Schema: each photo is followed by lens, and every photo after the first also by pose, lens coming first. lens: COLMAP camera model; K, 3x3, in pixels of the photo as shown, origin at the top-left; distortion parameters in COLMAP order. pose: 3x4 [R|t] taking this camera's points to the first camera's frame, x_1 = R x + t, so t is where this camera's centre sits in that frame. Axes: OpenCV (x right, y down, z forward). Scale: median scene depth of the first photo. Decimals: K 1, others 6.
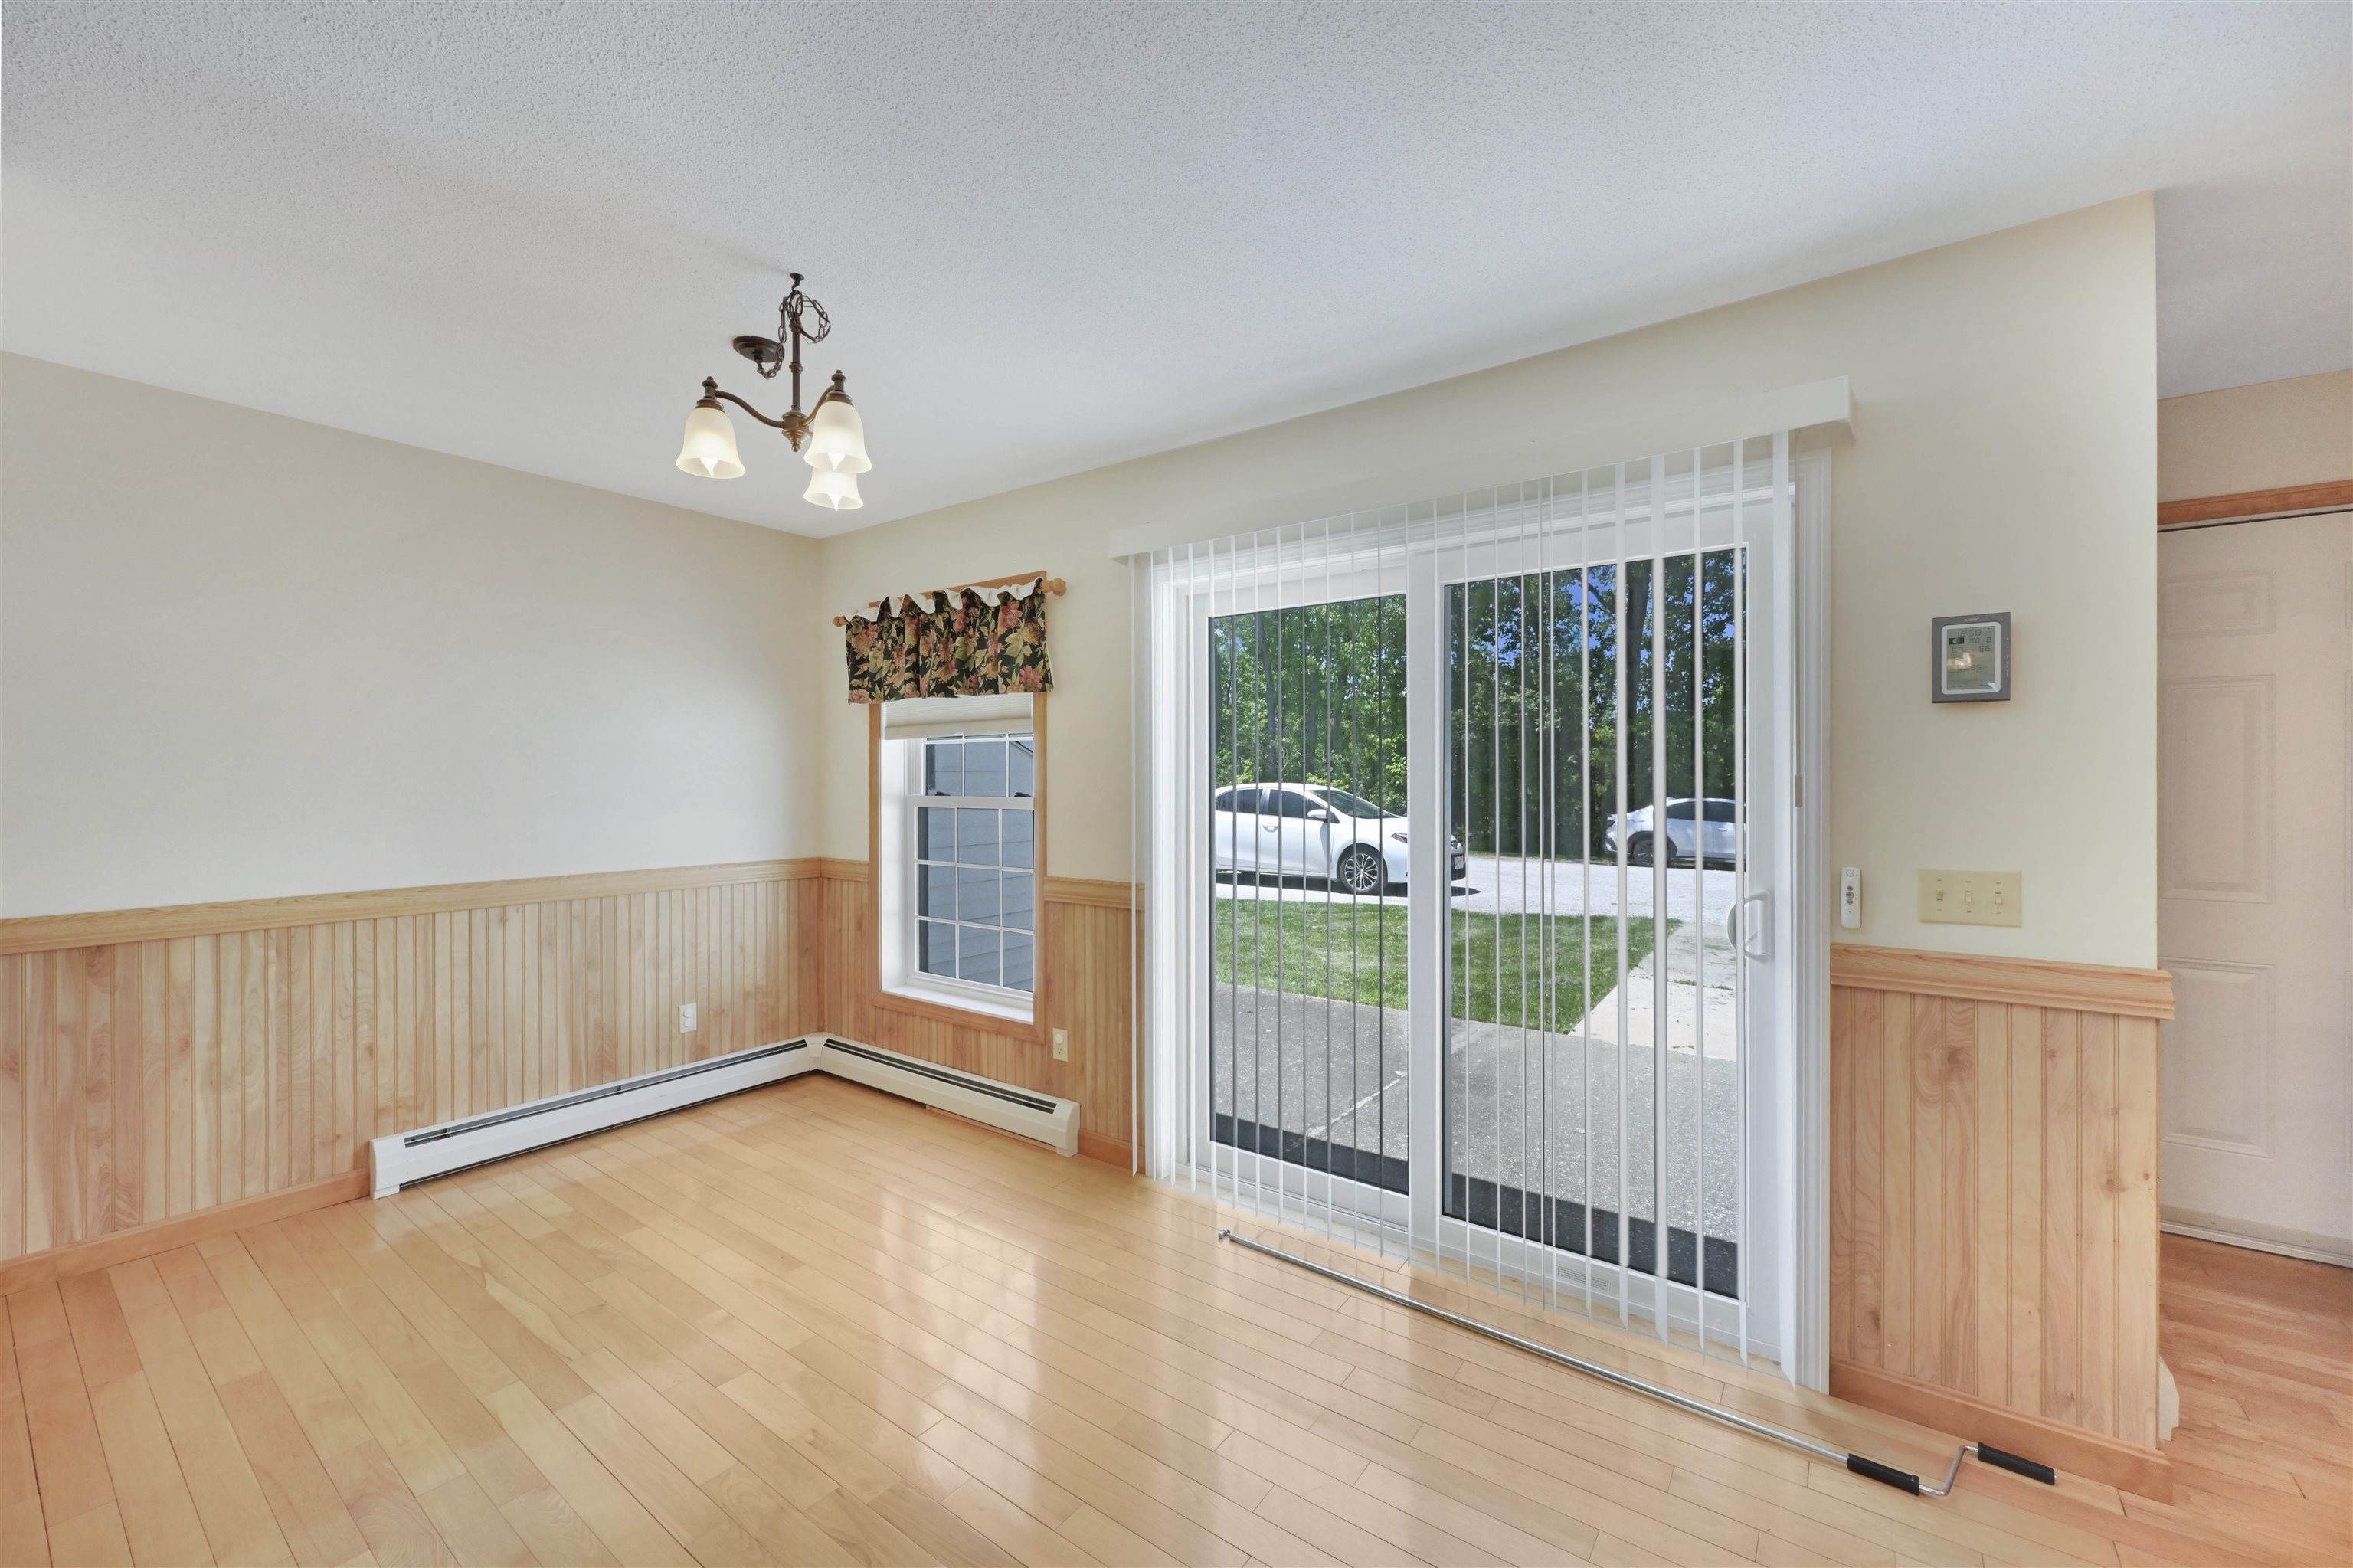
lens RADIAL K [[928.3, 0, 1176.5], [0, 928.3, 784.0], [0, 0, 1]] dist [0.000247, 0.000253]
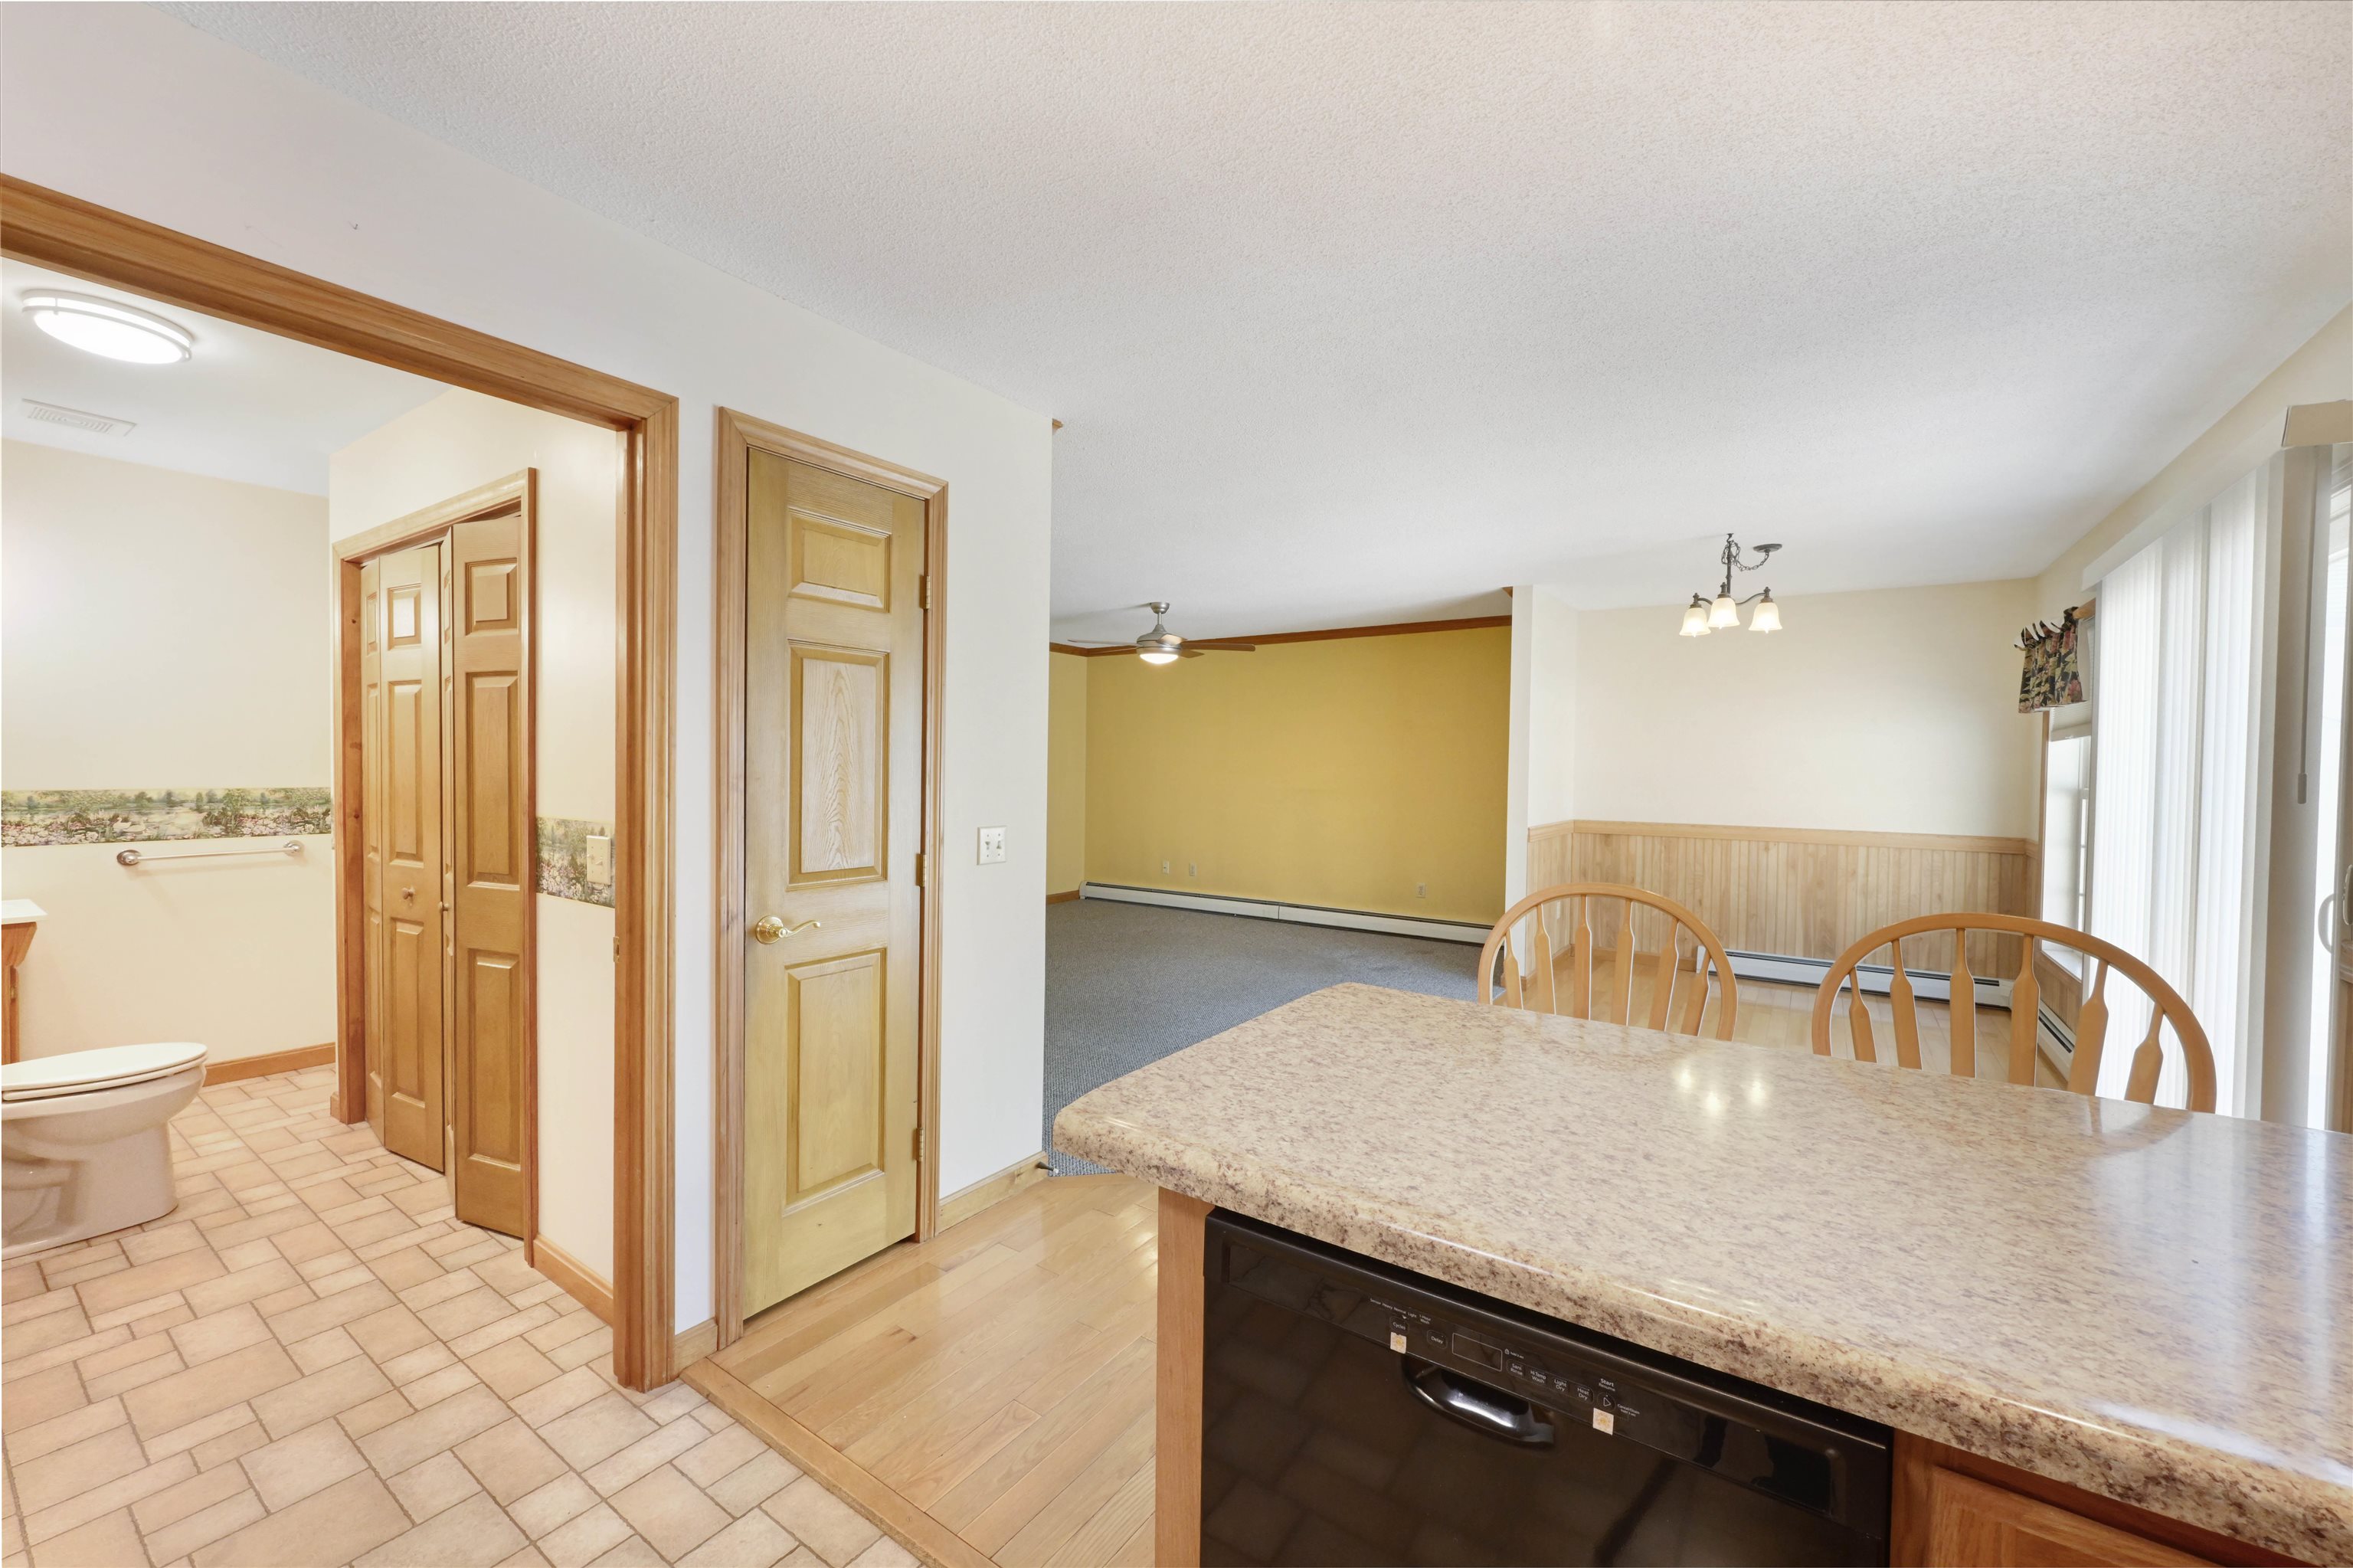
lens RADIAL K [[928.3, 0, 1176.5], [0, 928.3, 784.0], [0, 0, 1]] dist [0.000247, 0.000253]
pose [[0.029418, 0.025130, -0.999251, 1.010316], [-0.018255, 0.999531, 0.024599, -0.002141], [0.999400, 0.017517, 0.029863, -0.192744]]
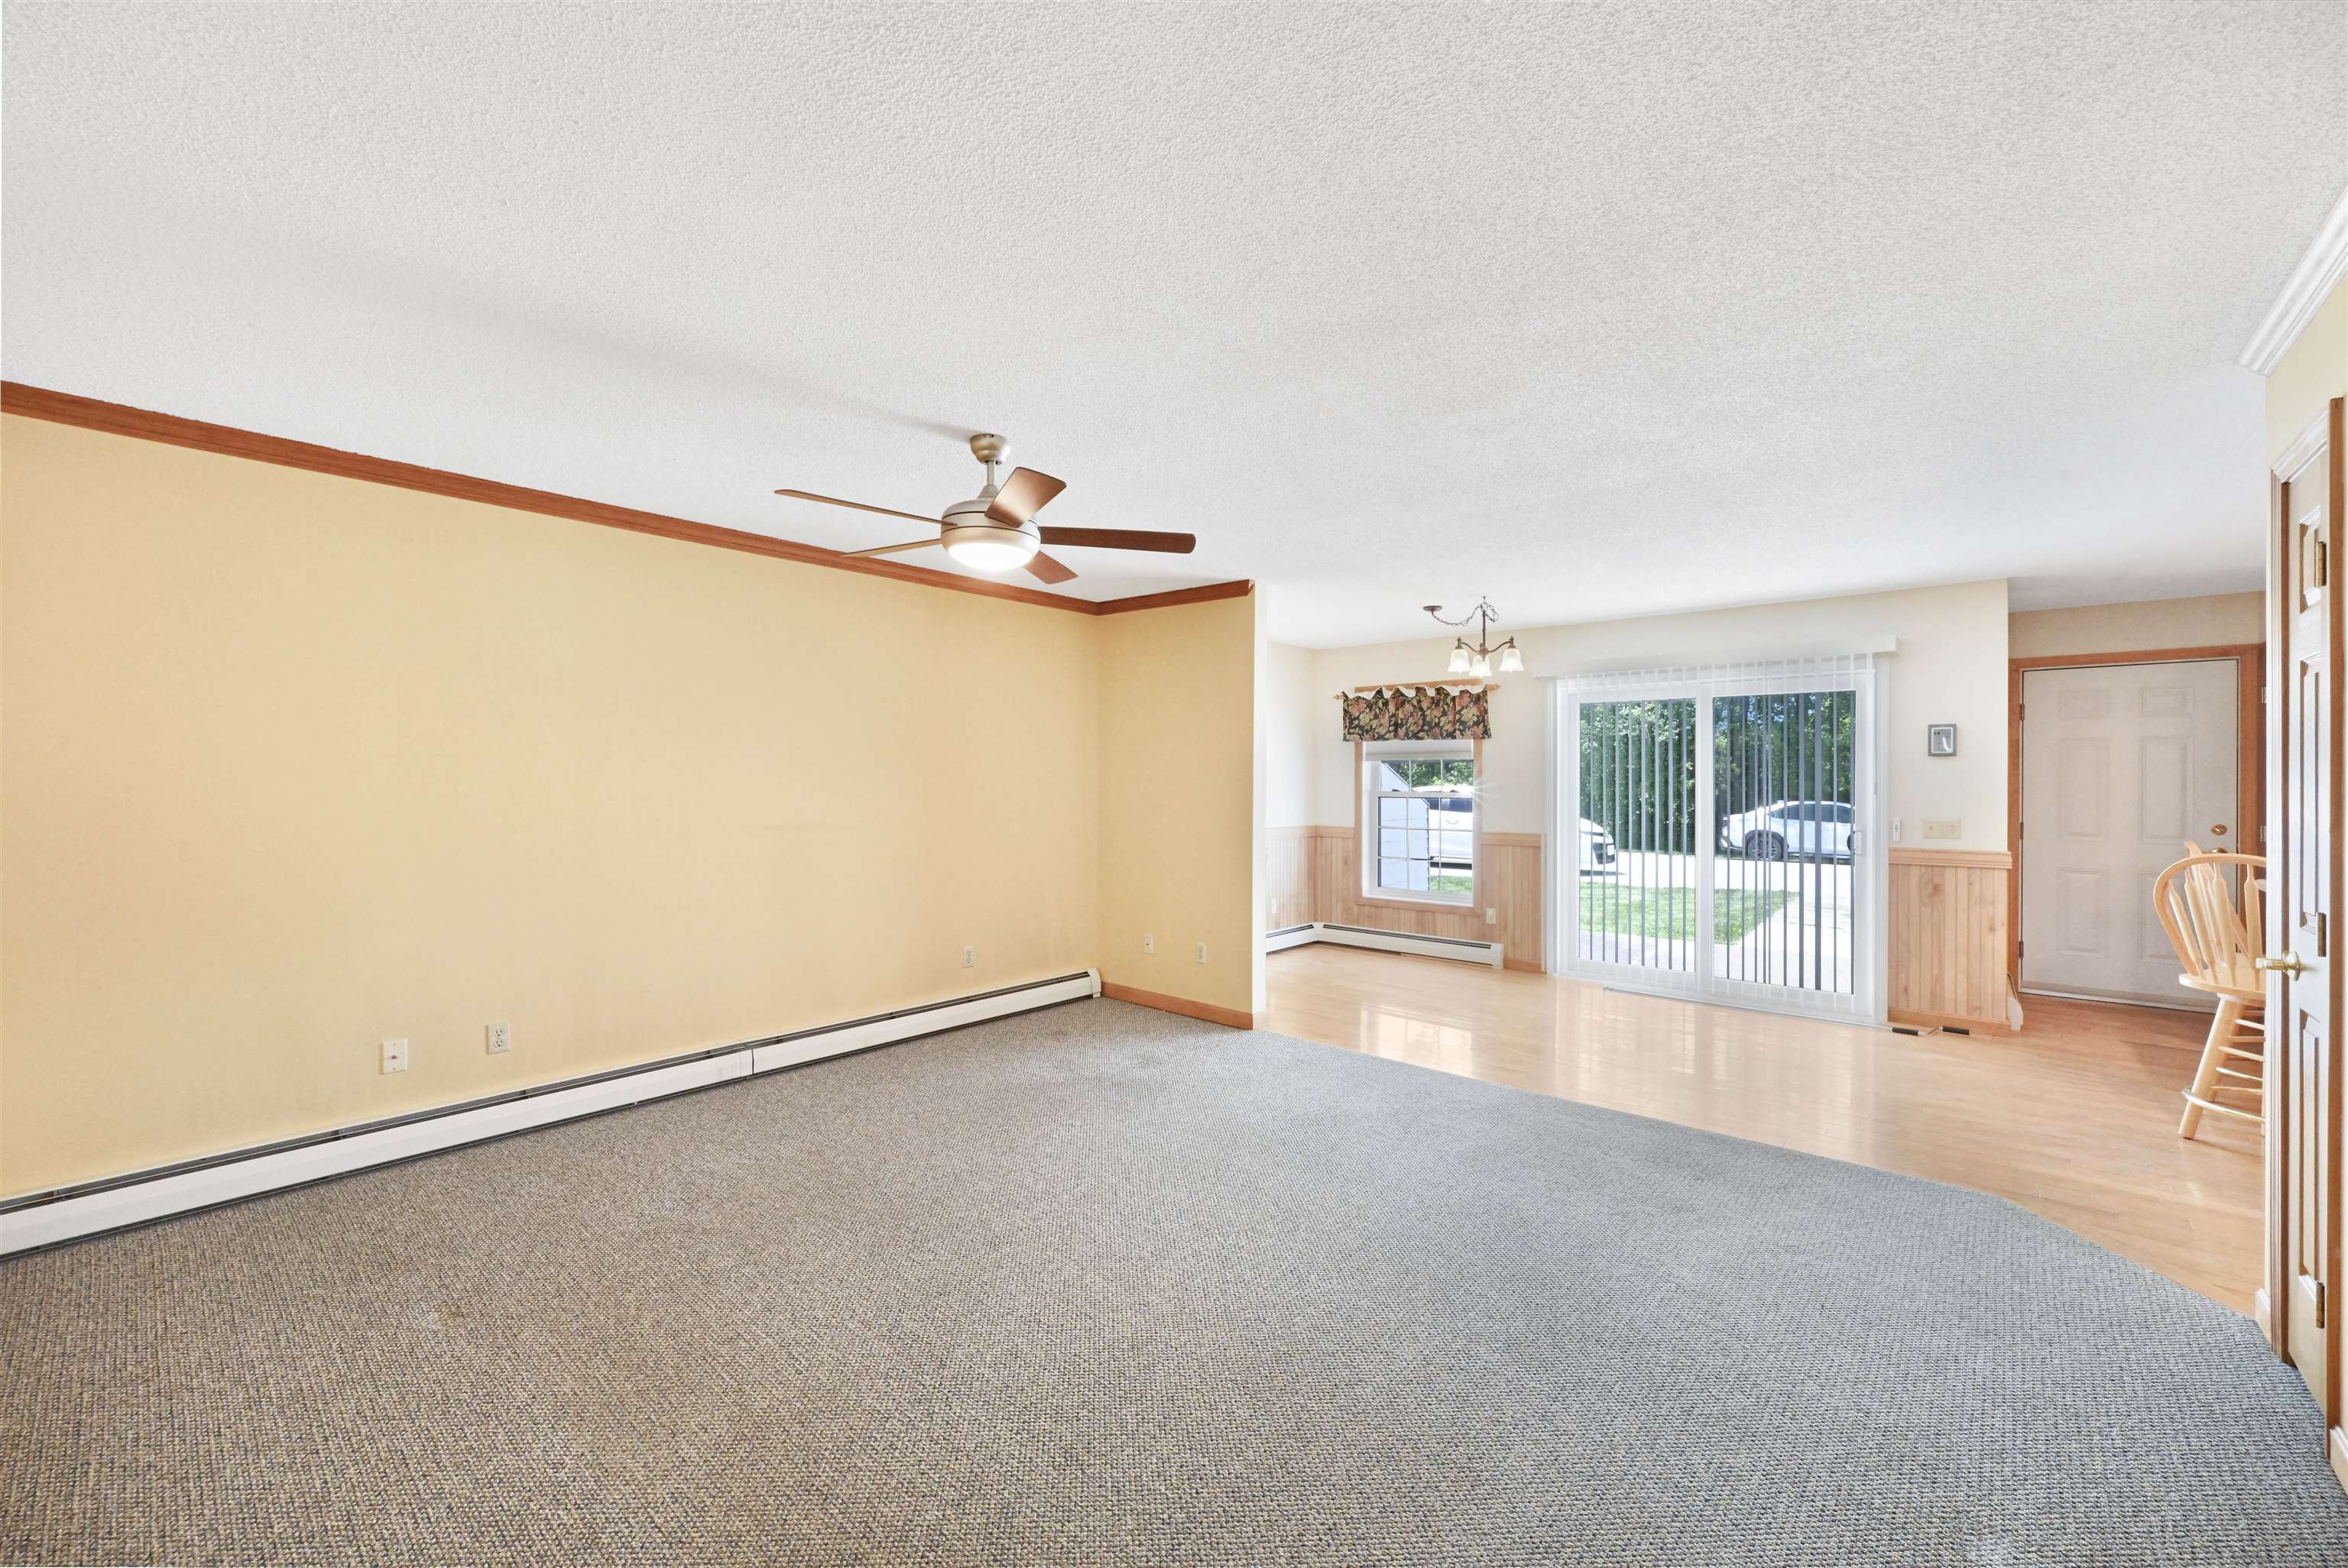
lens RADIAL K [[929.2, 0, 1175.3], [0, 929.2, 787.9], [0, 0, 1]] dist [-0.000590, -0.000151]
pose [[0.996808, 0.003088, -0.079780, -0.648456], [-0.002946, 0.999994, 0.001898, 0.004142], [0.079786, -0.001657, 0.996811, -1.052093]]
